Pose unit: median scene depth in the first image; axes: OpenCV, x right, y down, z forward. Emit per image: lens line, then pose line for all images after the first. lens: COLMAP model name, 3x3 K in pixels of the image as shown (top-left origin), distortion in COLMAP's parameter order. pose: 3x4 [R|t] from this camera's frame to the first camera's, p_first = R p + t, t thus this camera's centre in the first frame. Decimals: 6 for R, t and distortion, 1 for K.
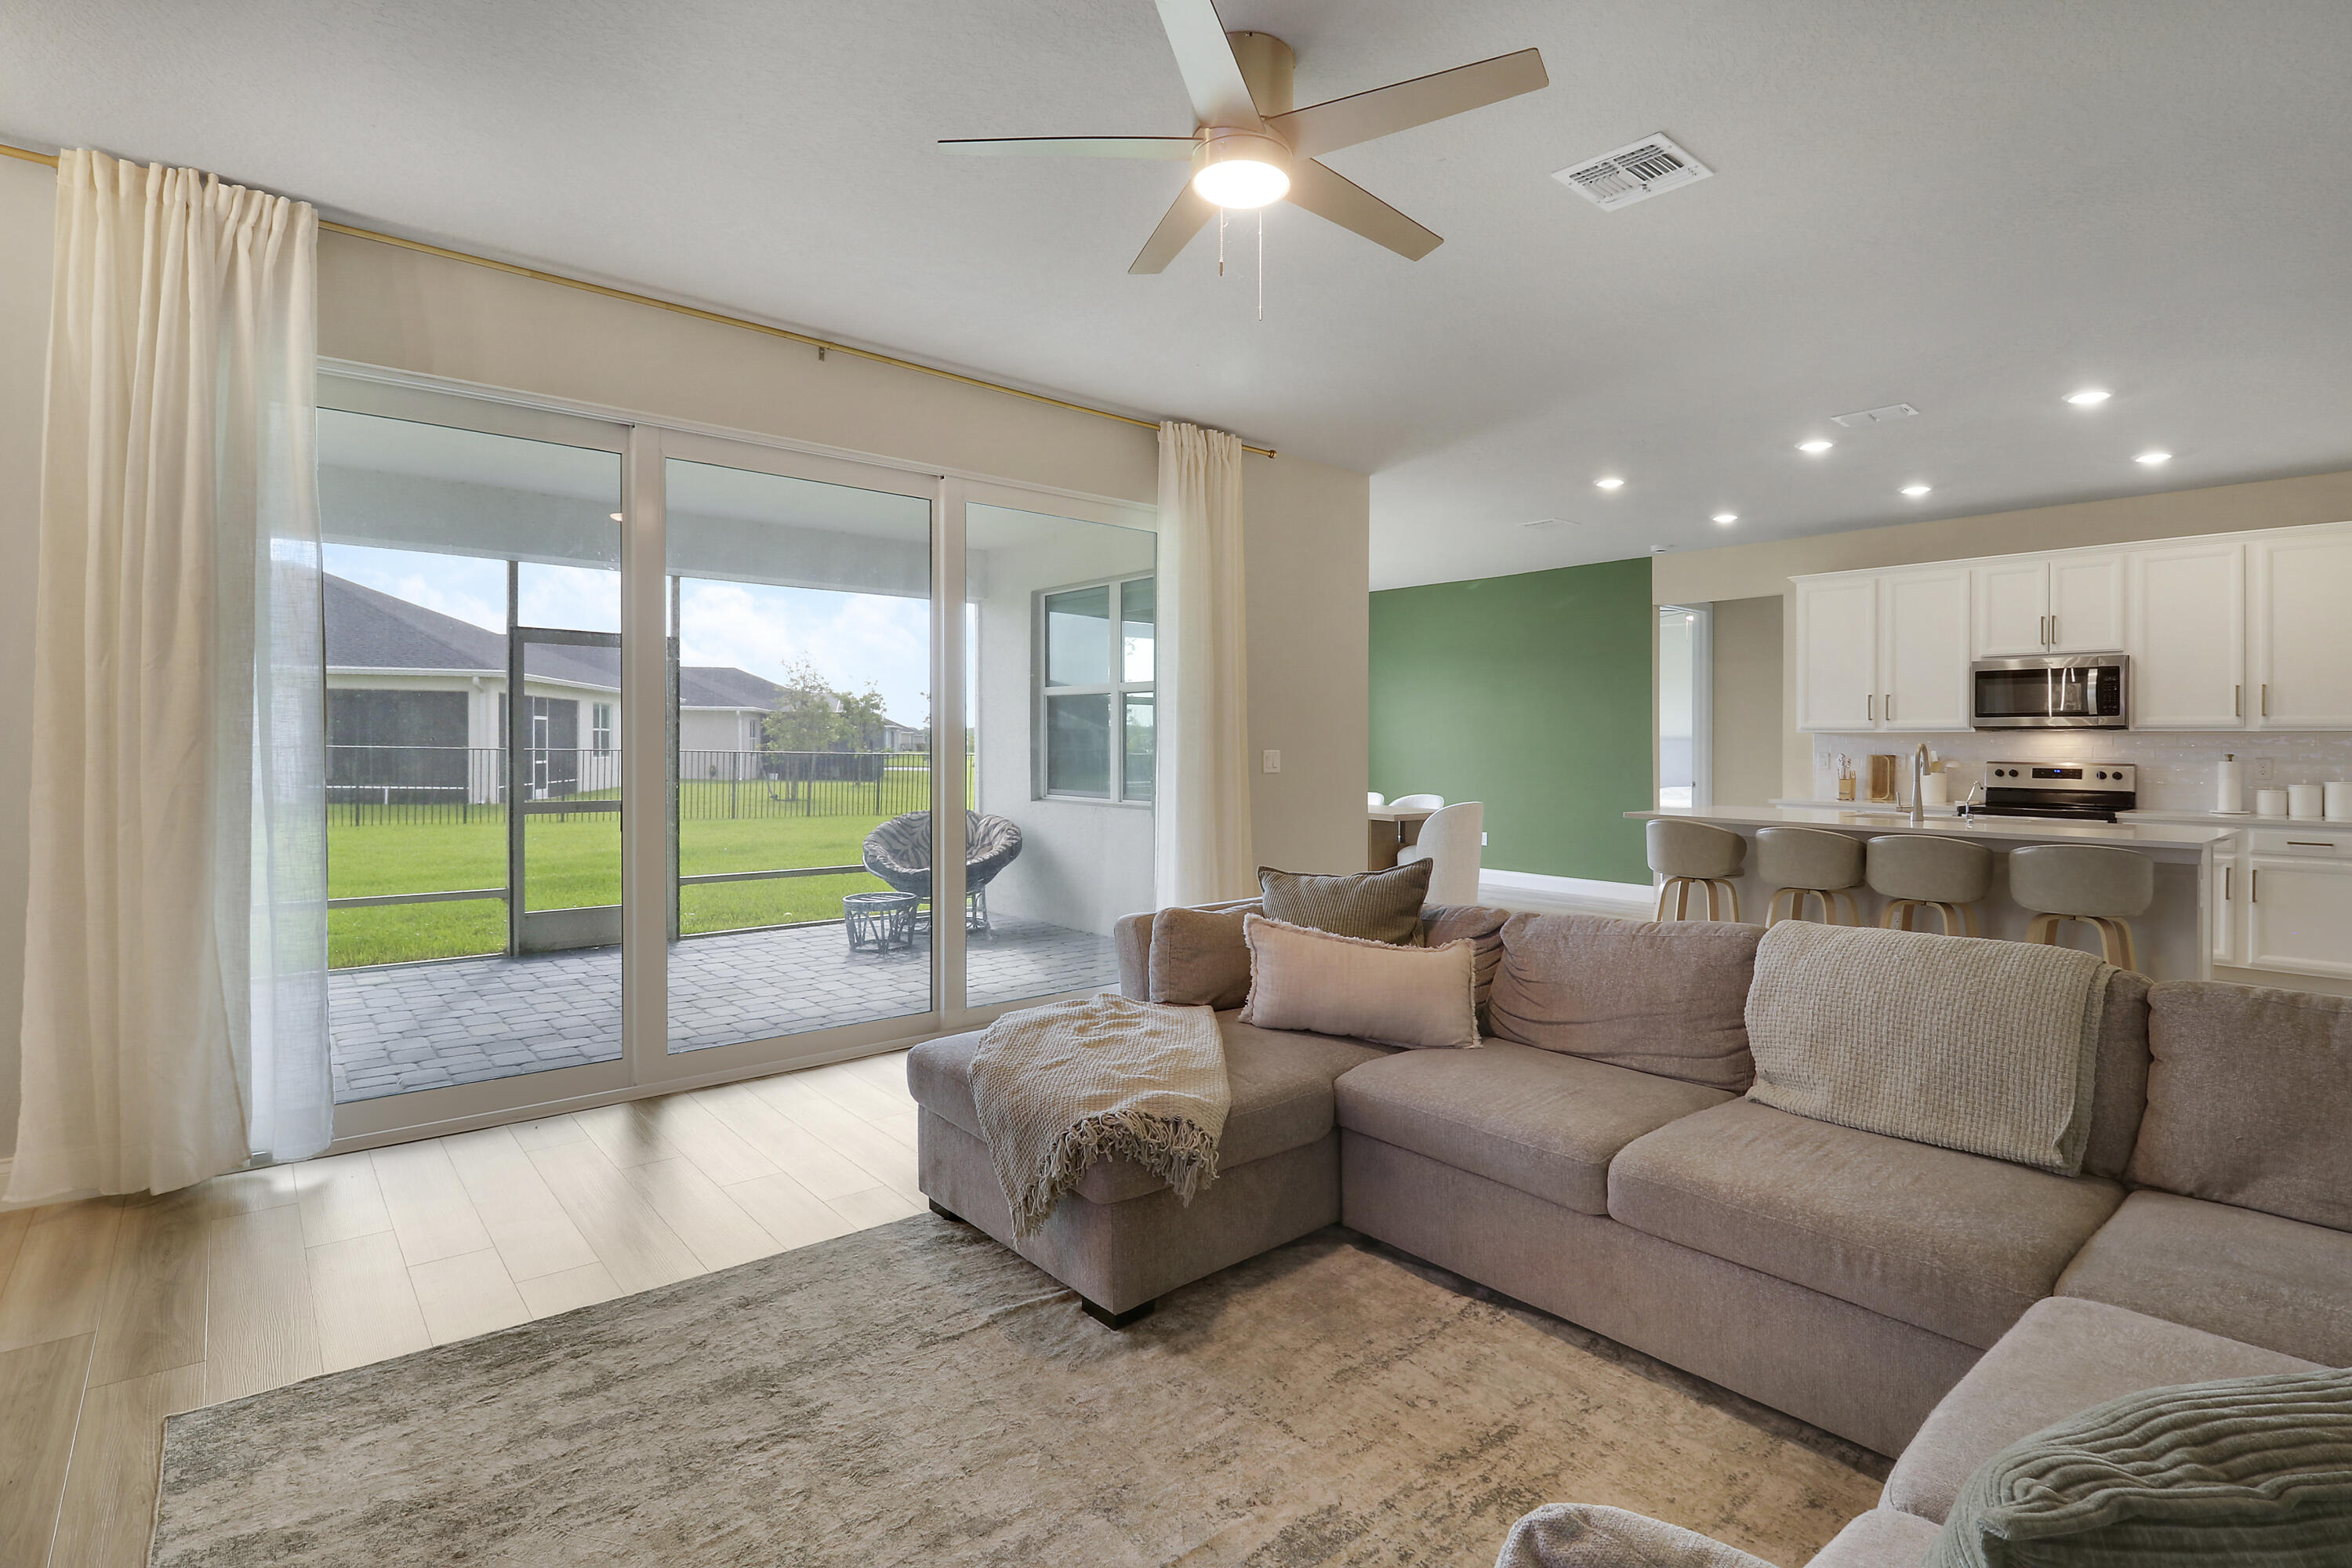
lens RADIAL K [[1120.5, 0, 1147.8], [0, 1120.5, 741.8], [0, 0, 1]] dist [0.006945, -0.016465]
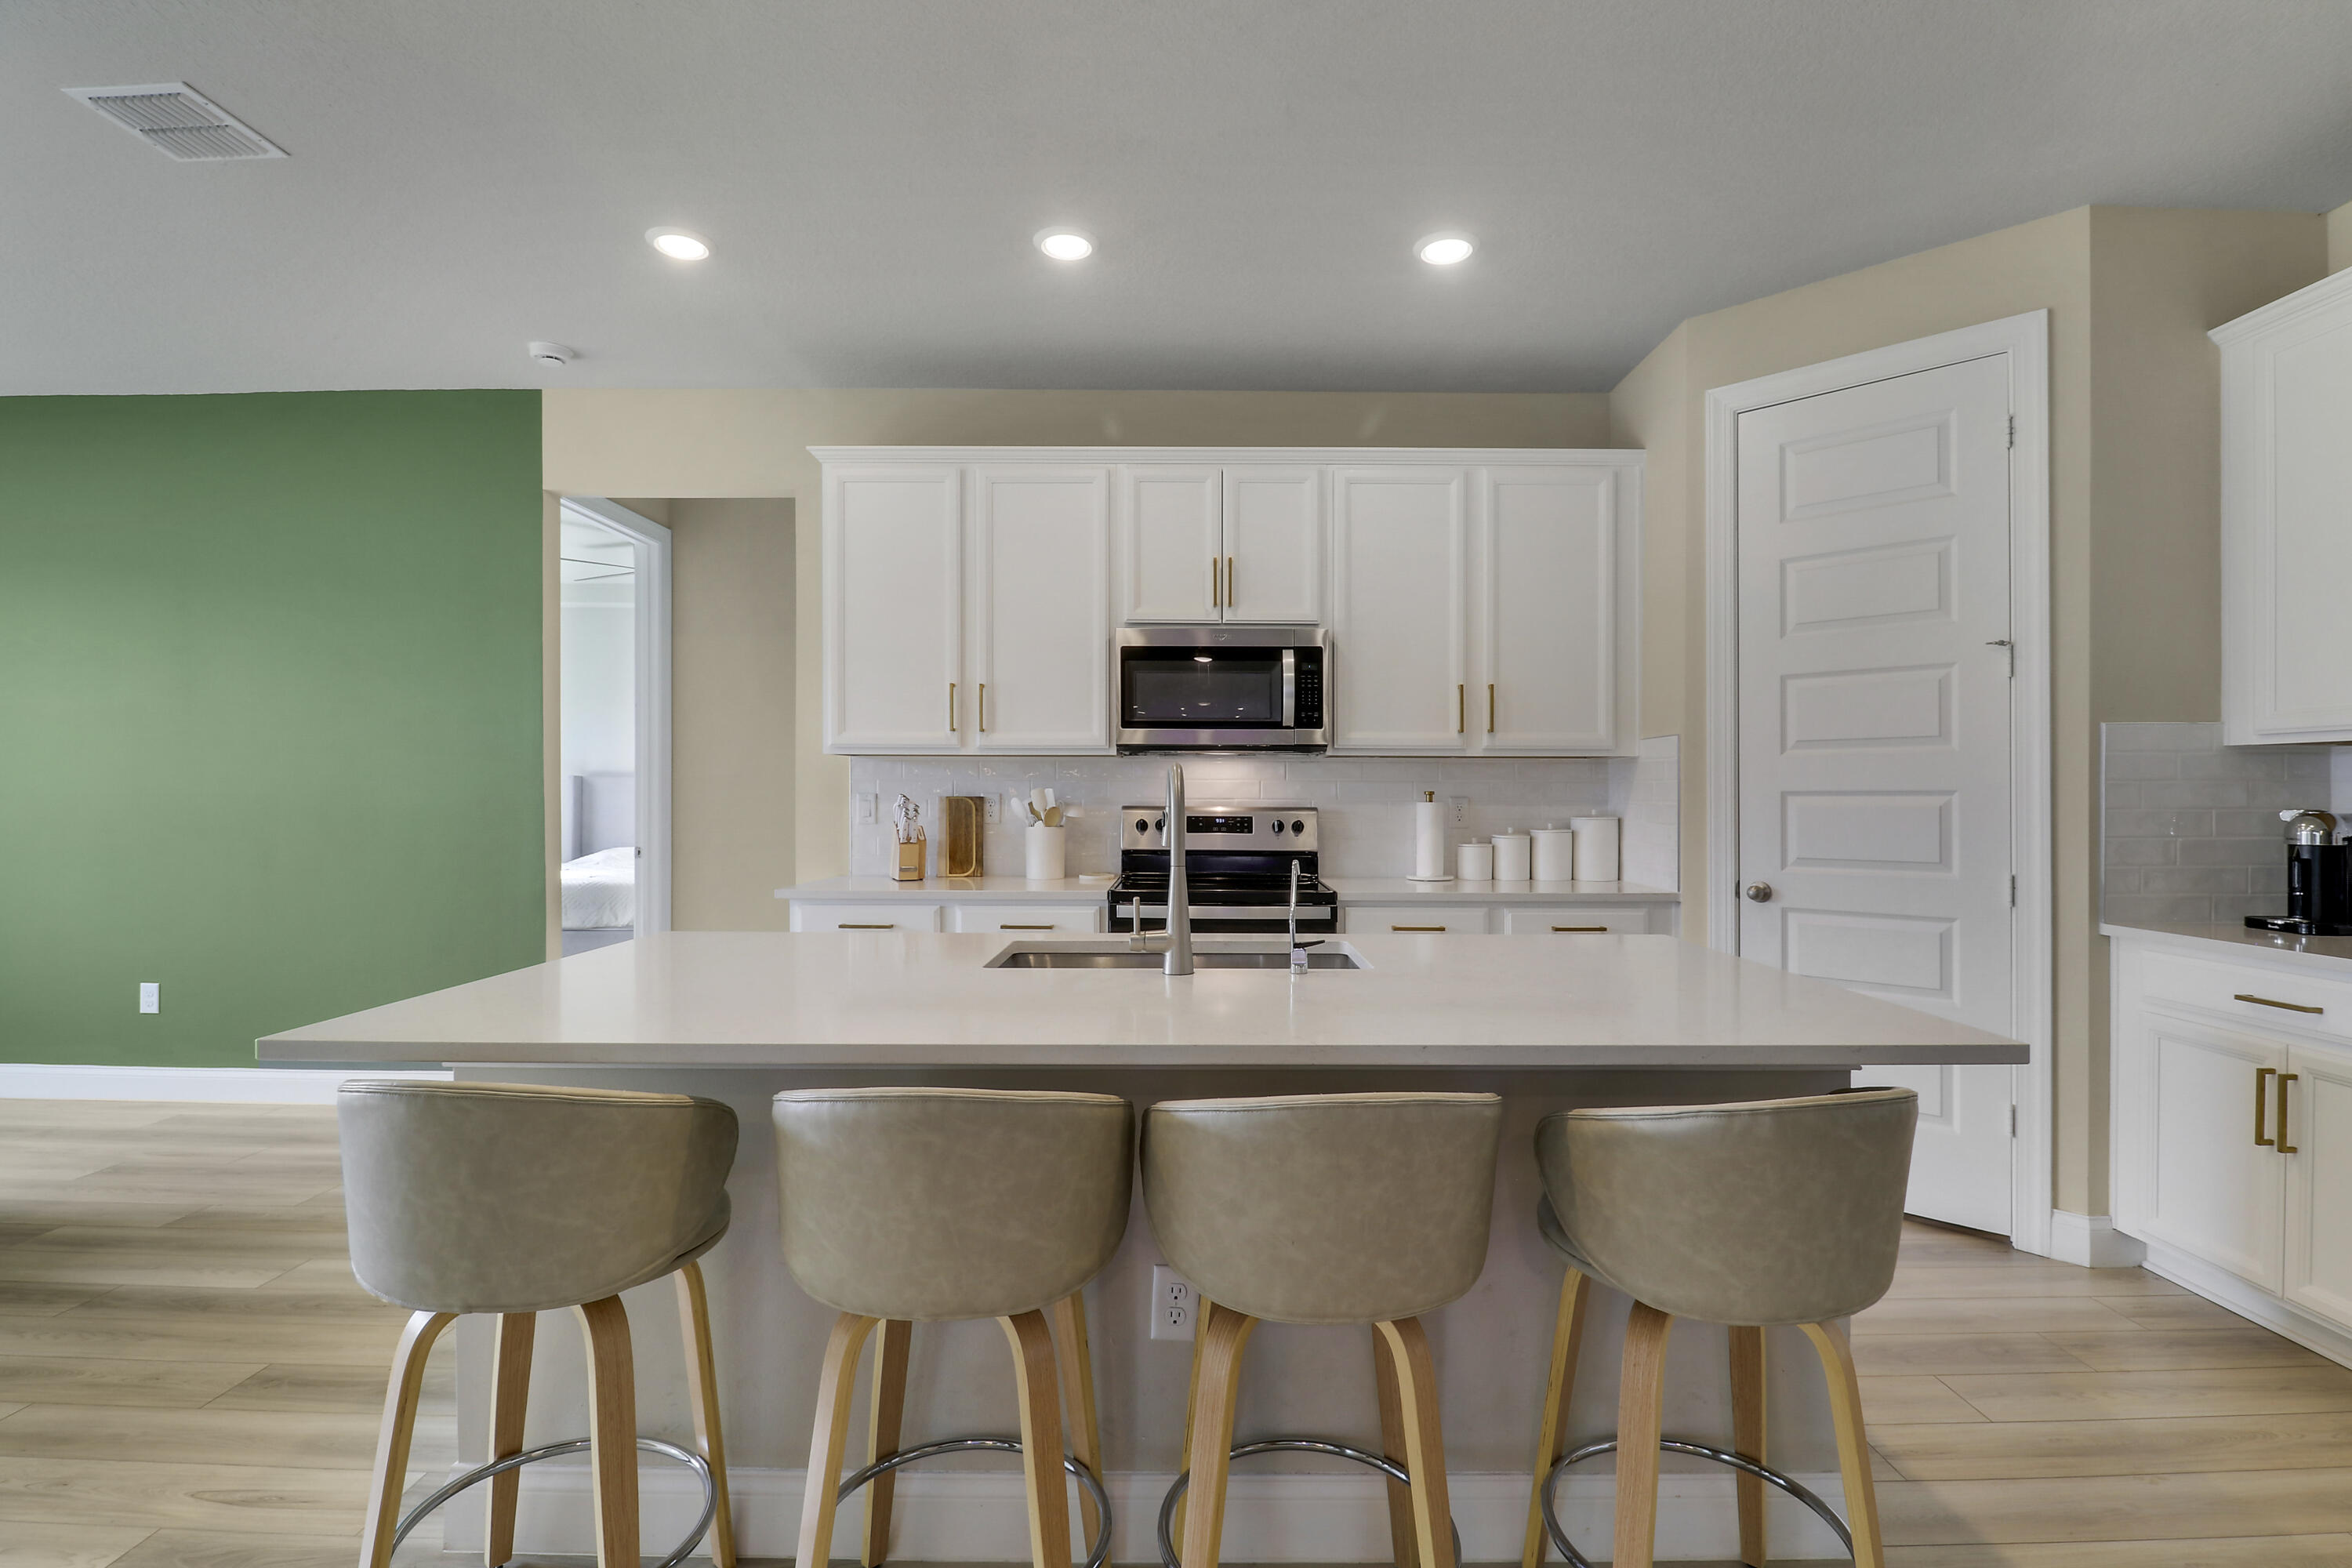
lens RADIAL K [[1120.5, 0, 1197.0], [0, 1120.5, 790.3], [0, 0, 1]] dist [0.006945, -0.016465]
pose [[0.631765, -0.001994, 0.775157, 0.330975], [0.000219, 0.999997, 0.002393, 0.008157], [-0.775160, -0.001342, 0.631764, 0.622979]]
